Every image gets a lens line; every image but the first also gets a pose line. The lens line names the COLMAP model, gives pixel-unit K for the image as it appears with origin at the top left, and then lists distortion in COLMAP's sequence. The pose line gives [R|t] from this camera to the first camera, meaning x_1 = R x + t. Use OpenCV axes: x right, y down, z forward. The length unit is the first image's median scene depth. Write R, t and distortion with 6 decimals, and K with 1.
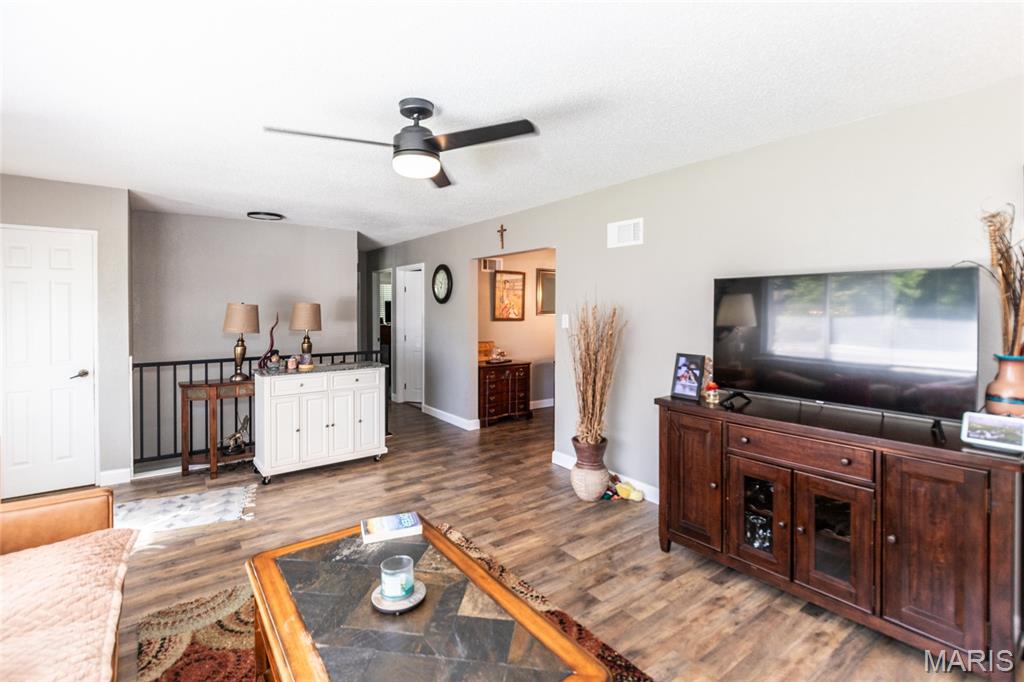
lens RADIAL K [[488.0, 0, 509.4], [0, 488.0, 306.0], [0, 0, 1]] dist [0.000427, 0.000209]
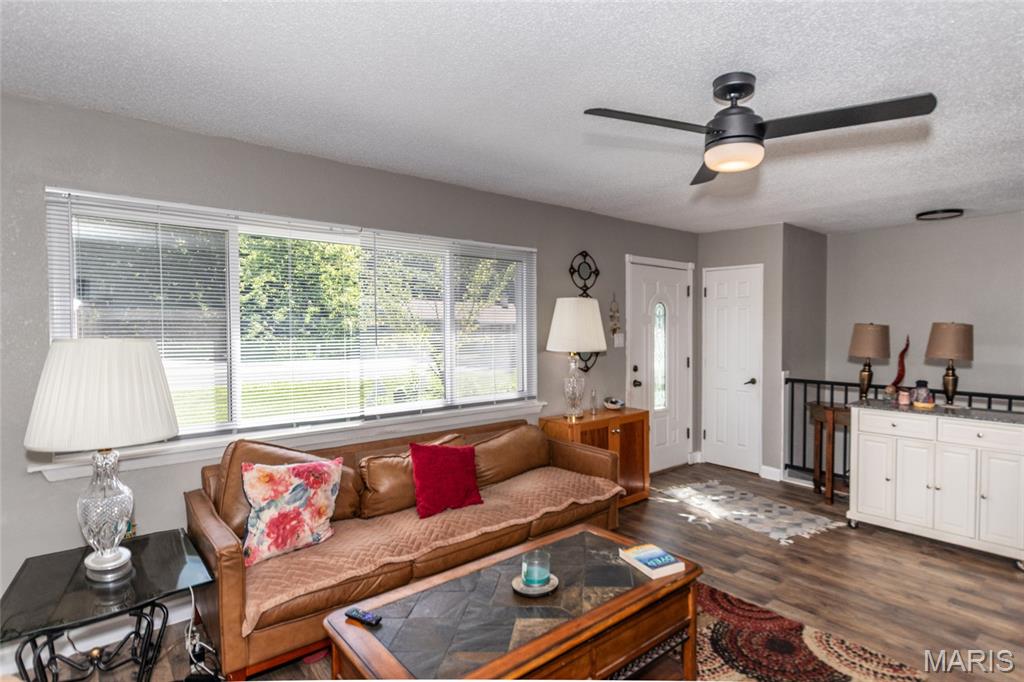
lens RADIAL K [[537.2, 0, 567.2], [0, 537.2, 336.7], [0, 0, 1]] dist [0.002543, -0.000013]
pose [[0.108735, 0.020174, -0.993866, 0.420705], [0.001314, 0.999790, 0.020438, -0.002520], [0.994070, -0.003528, 0.108686, 0.392717]]
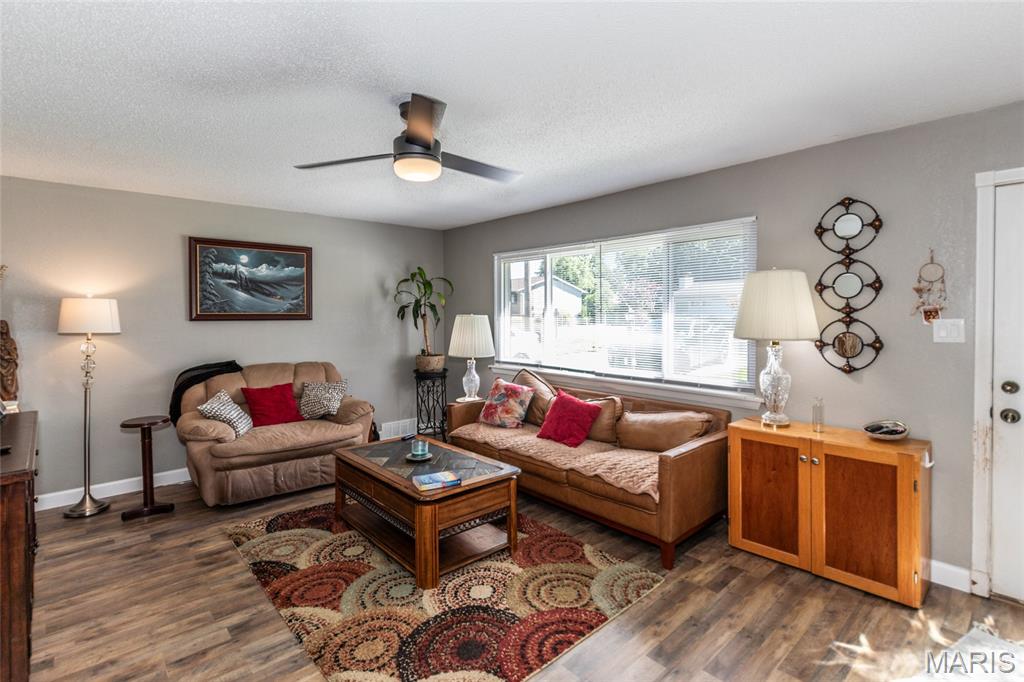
lens RADIAL K [[476.3, 0, 508.9], [0, 476.3, 319.9], [0, 0, 1]] dist [-0.001052, -0.000498]
pose [[-0.995261, 0.011431, -0.096562, -0.170240], [0.009653, 0.999776, 0.018857, -0.000008], [0.096756, 0.017835, -0.995148, 1.231335]]
